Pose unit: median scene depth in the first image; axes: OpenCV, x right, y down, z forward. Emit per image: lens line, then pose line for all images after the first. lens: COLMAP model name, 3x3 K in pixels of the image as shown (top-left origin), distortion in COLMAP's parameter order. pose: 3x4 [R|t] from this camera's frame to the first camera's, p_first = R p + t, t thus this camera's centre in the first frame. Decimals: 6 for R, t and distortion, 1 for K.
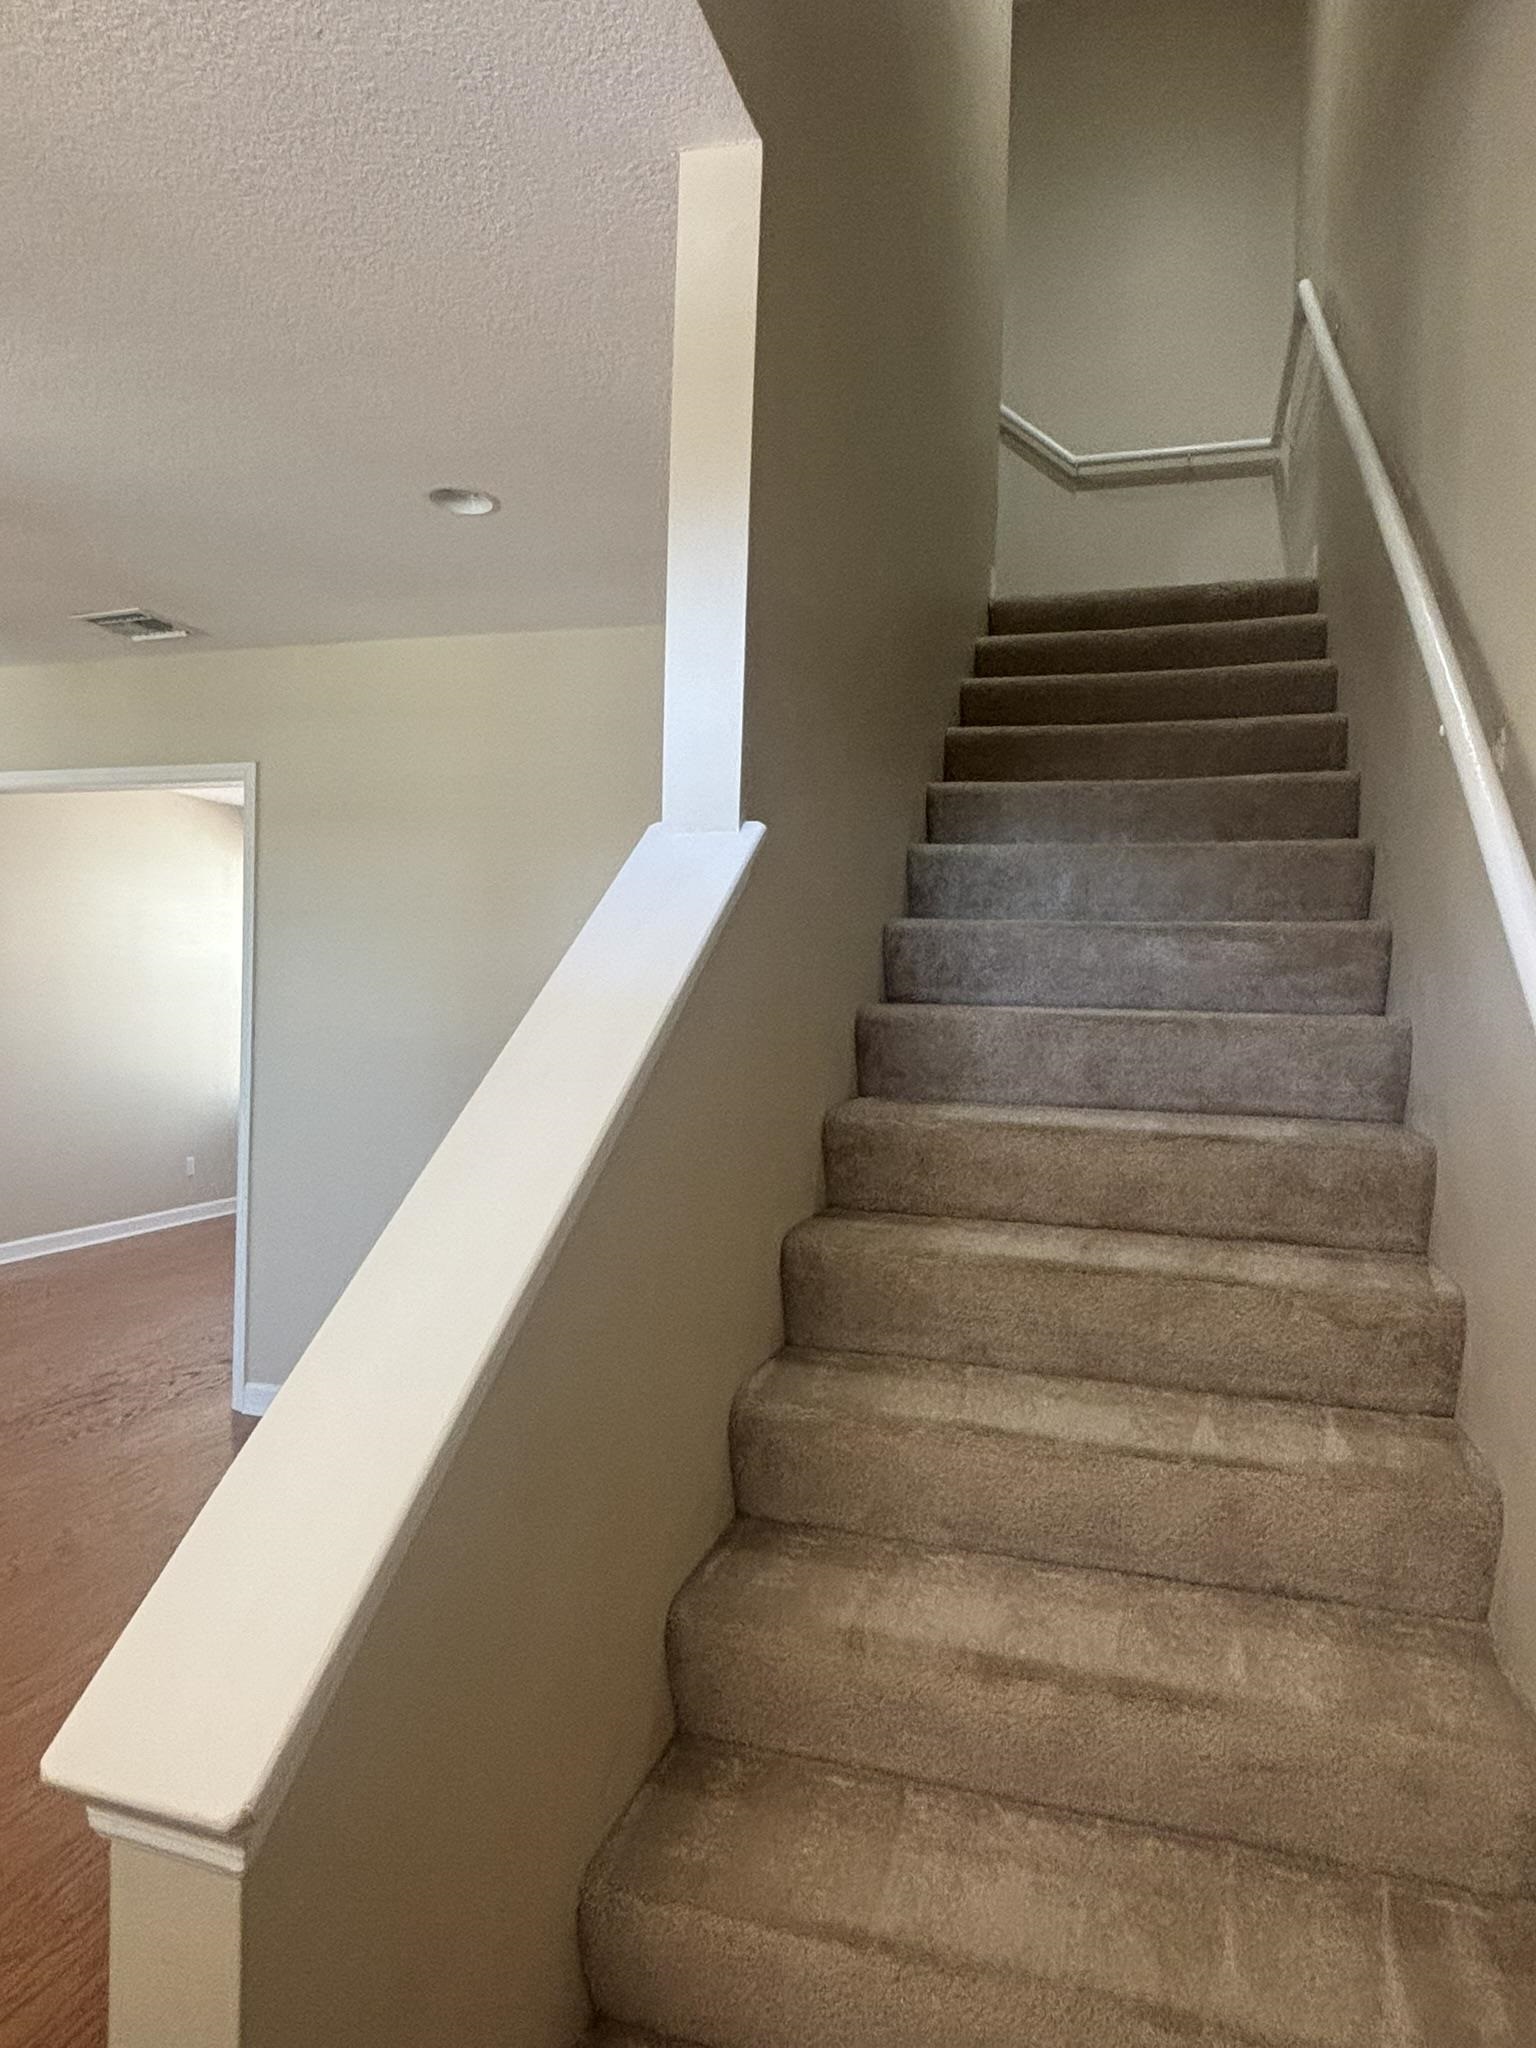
lens RADIAL K [[1281.6, 0, 772.8], [0, 1281.6, 1020.5], [0, 0, 1]] dist [-0.001284, -0.011643]
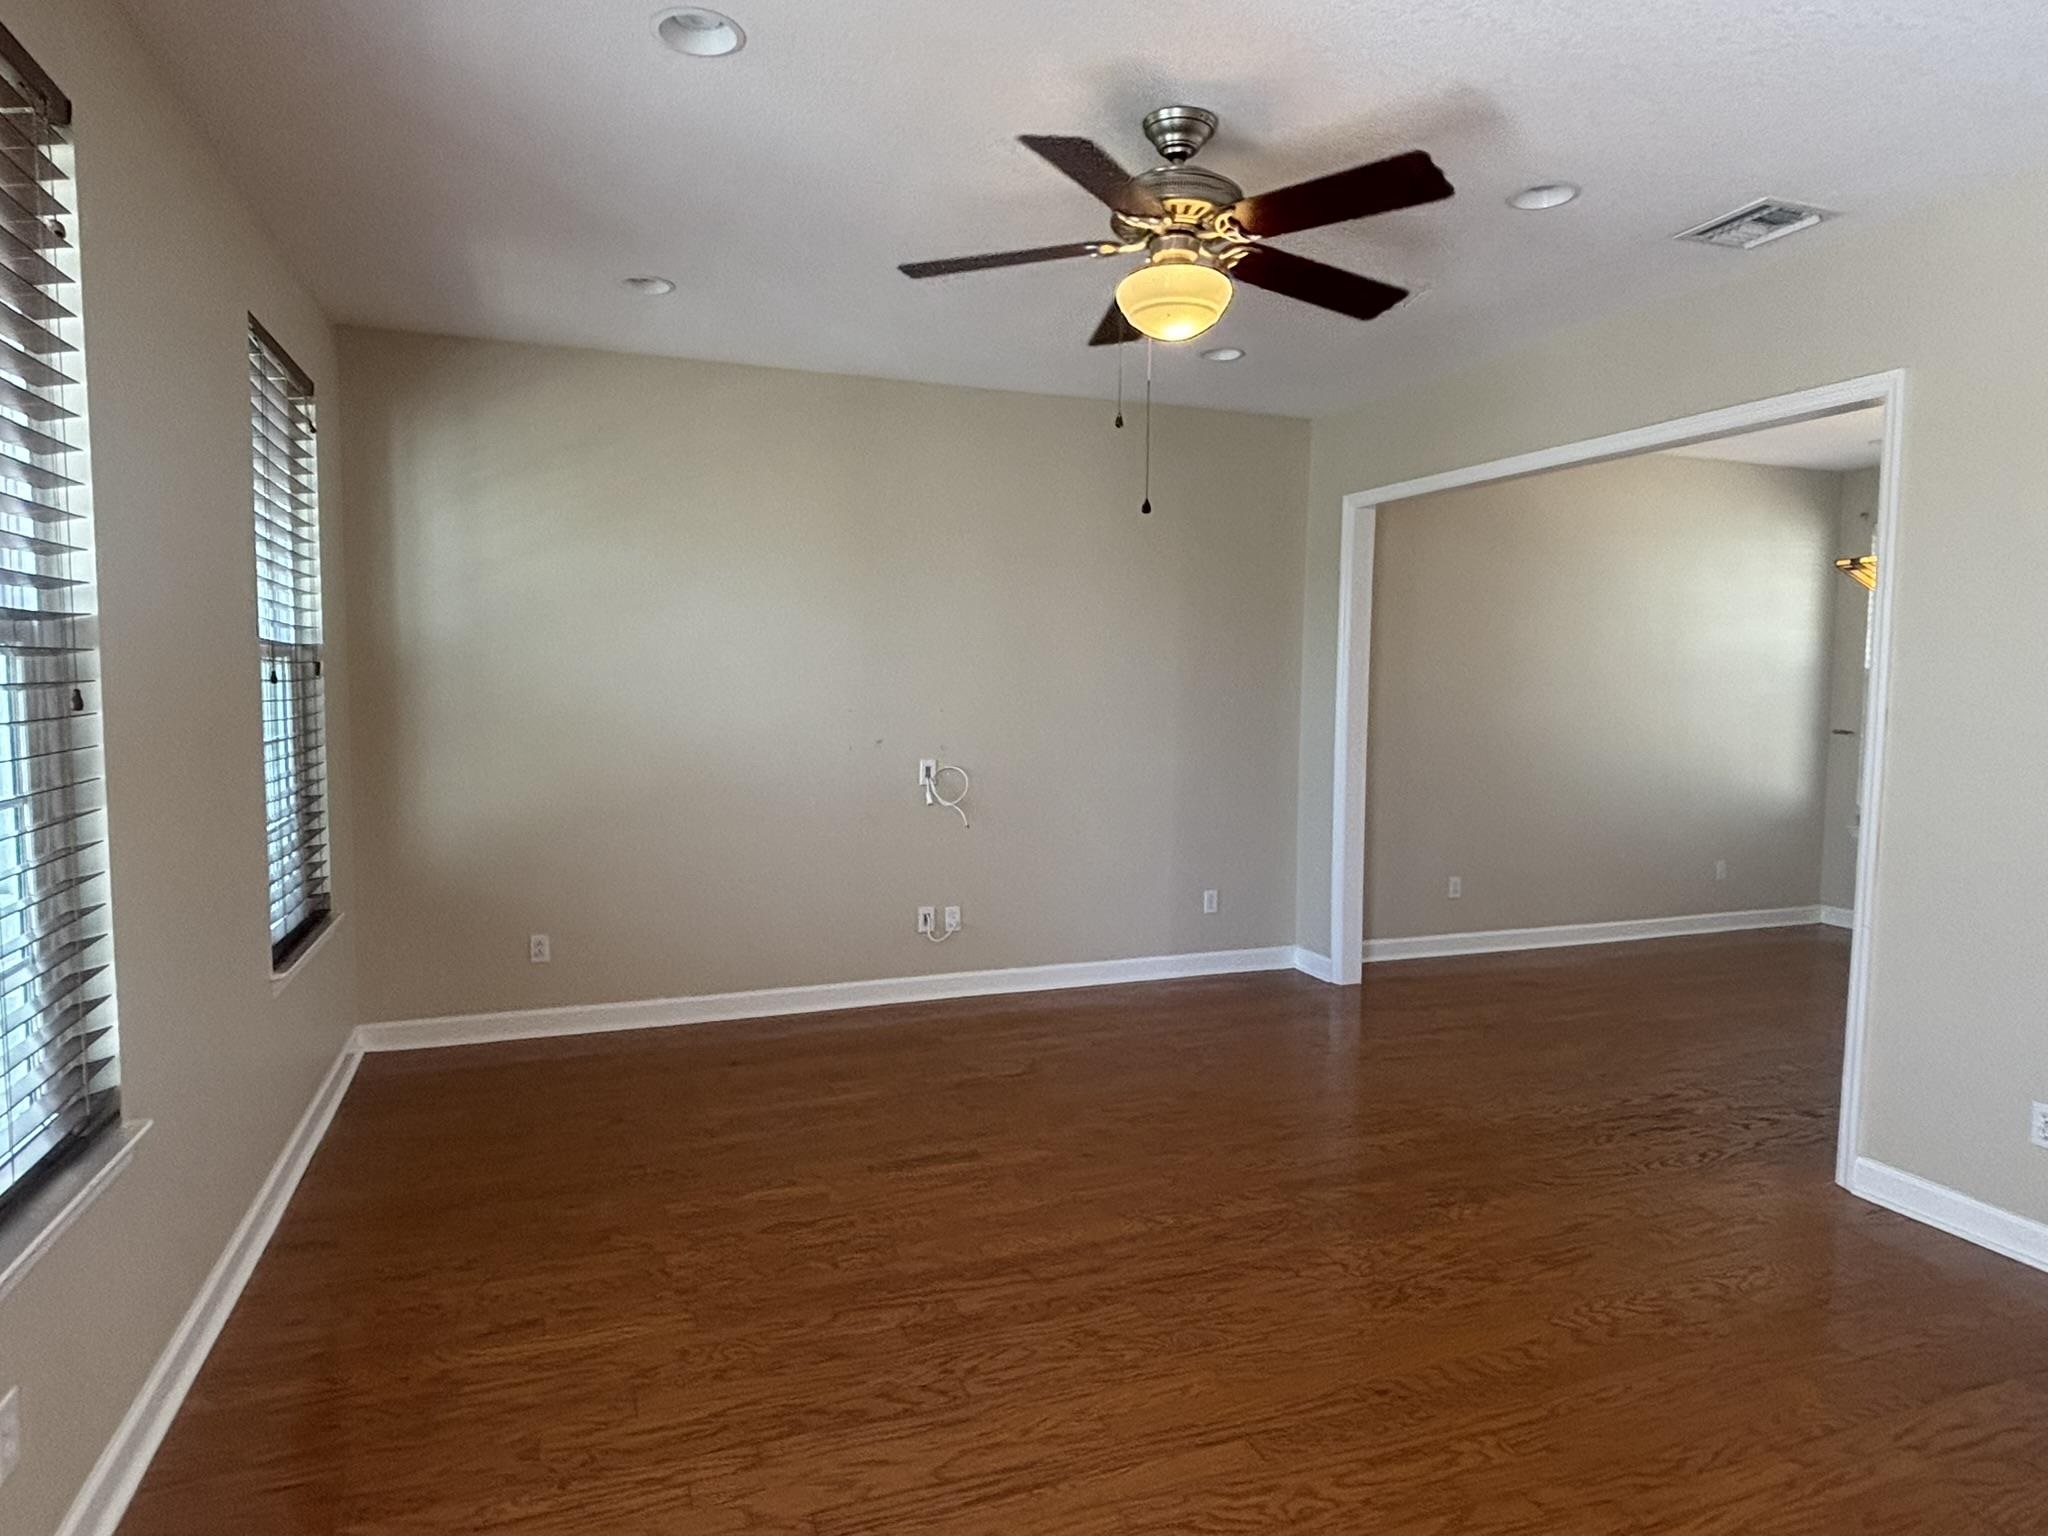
lens RADIAL K [[1212.7, 0, 1033.5], [0, 1212.7, 758.4], [0, 0, 1]] dist [0.025388, -0.003395]
pose [[0.623616, 0.034959, -0.780949, -0.146245], [-0.011696, 0.999305, 0.035393, 0.013524], [0.781643, -0.012938, 0.623591, 0.125049]]
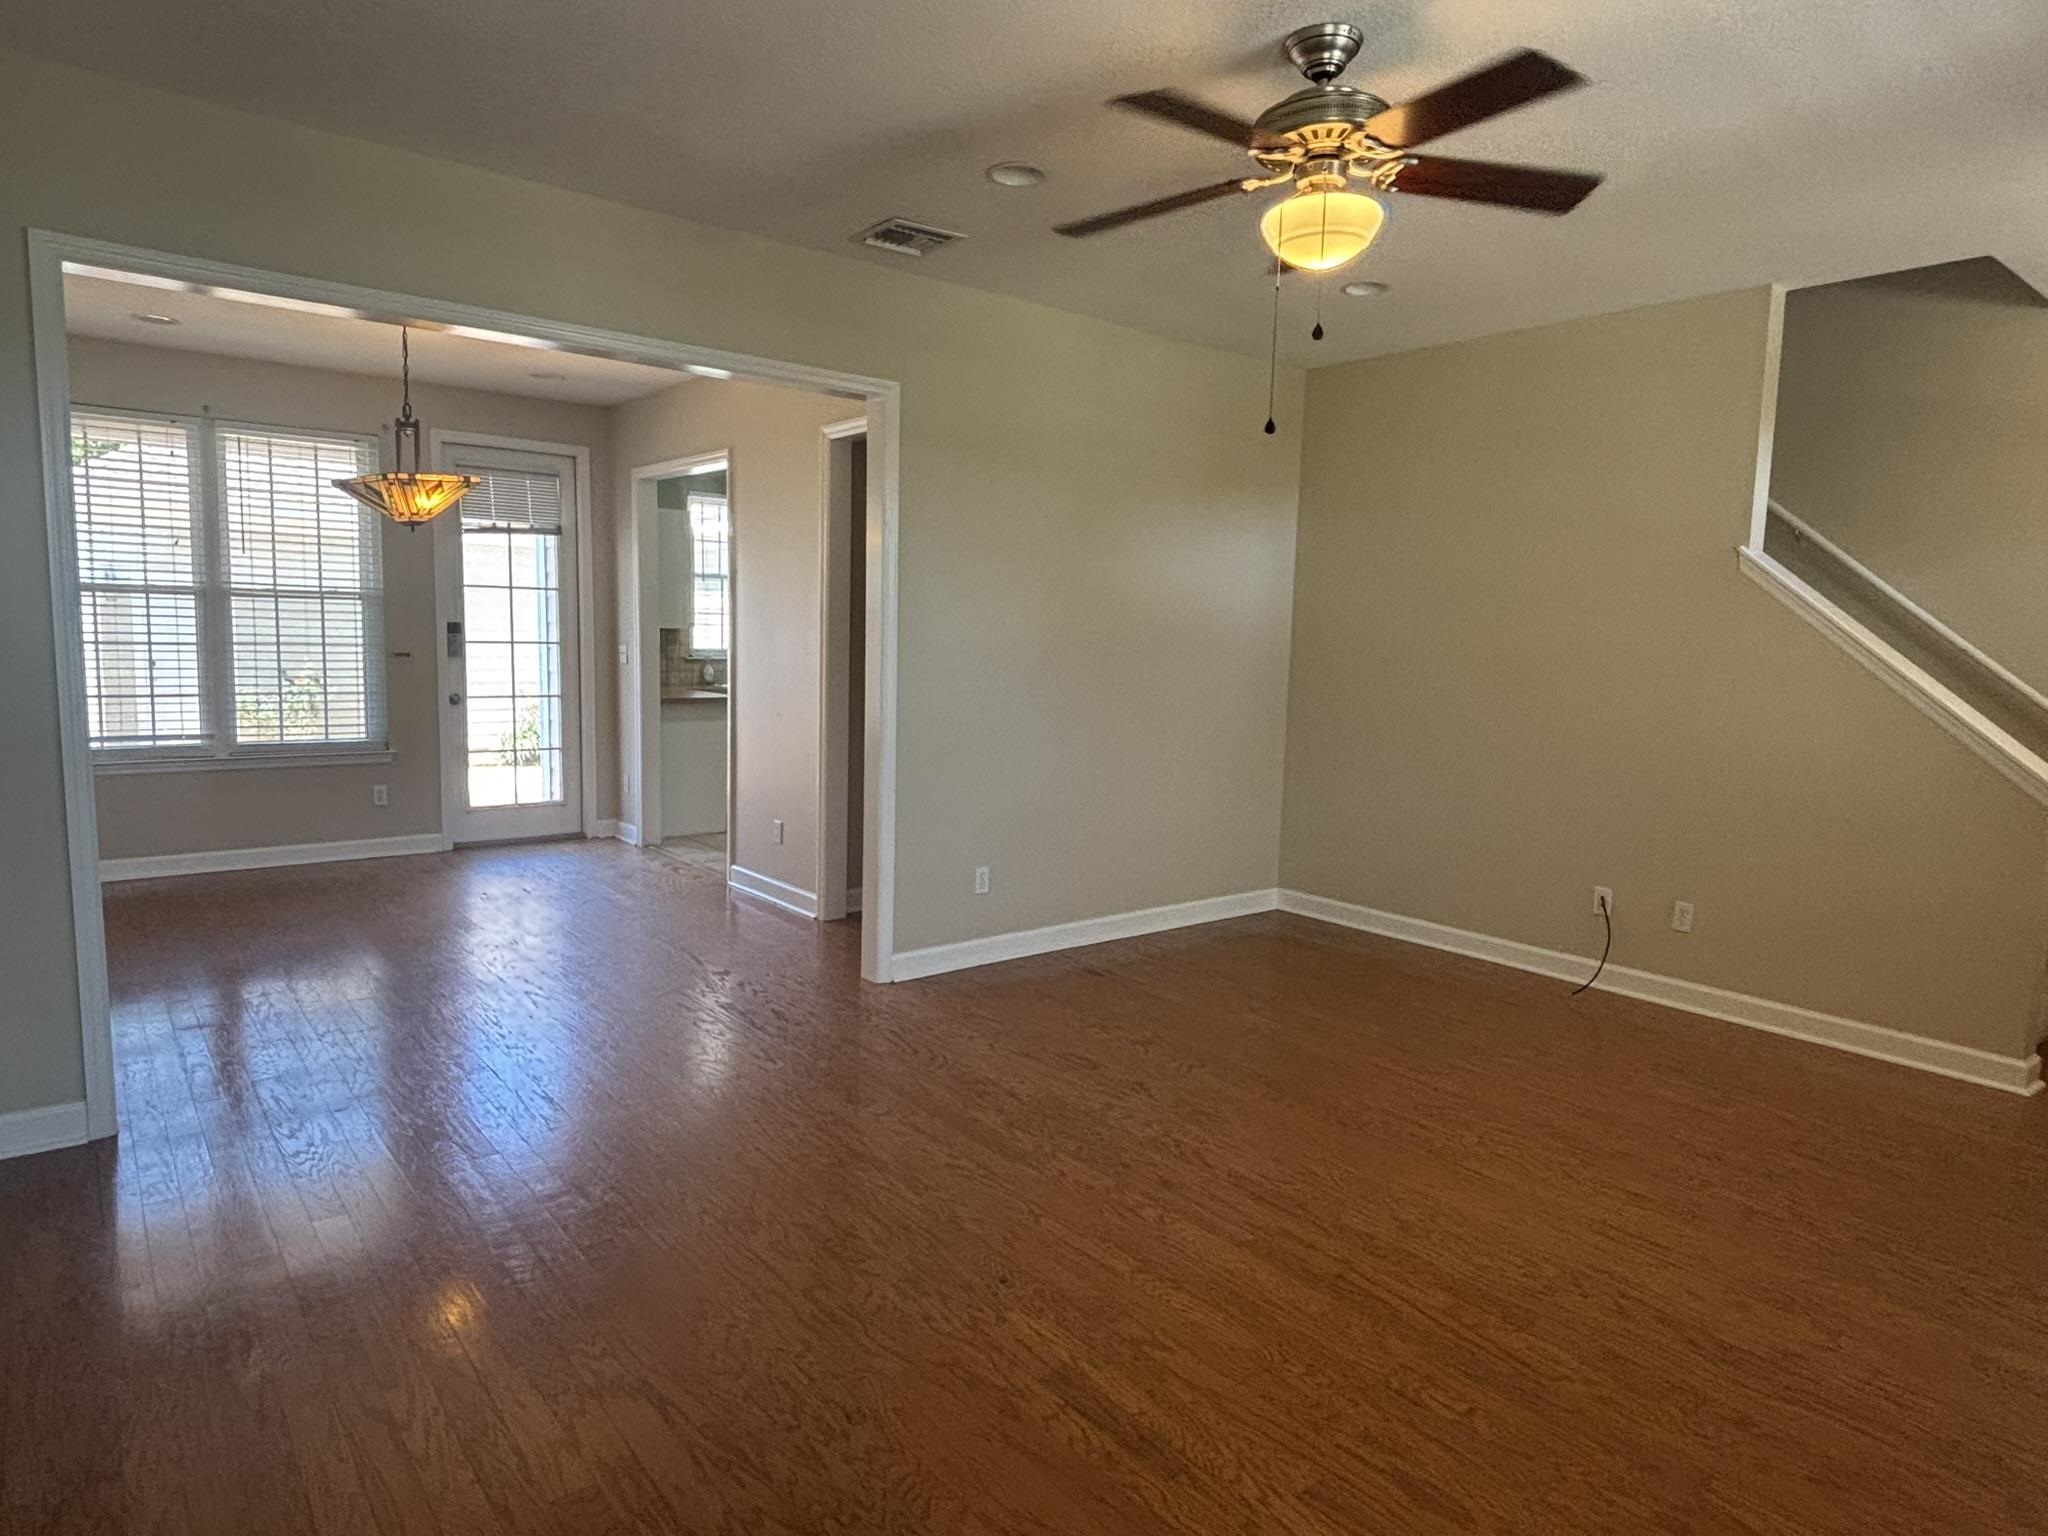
lens RADIAL K [[1212.7, 0, 1019.2], [0, 1212.7, 755.7], [0, 0, 1]] dist [0.025388, -0.003395]
pose [[0.554204, -0.105042, 0.825726, -1.125983], [0.005950, 0.992480, 0.122262, -0.013928], [-0.832359, -0.062845, 0.550662, 0.326558]]
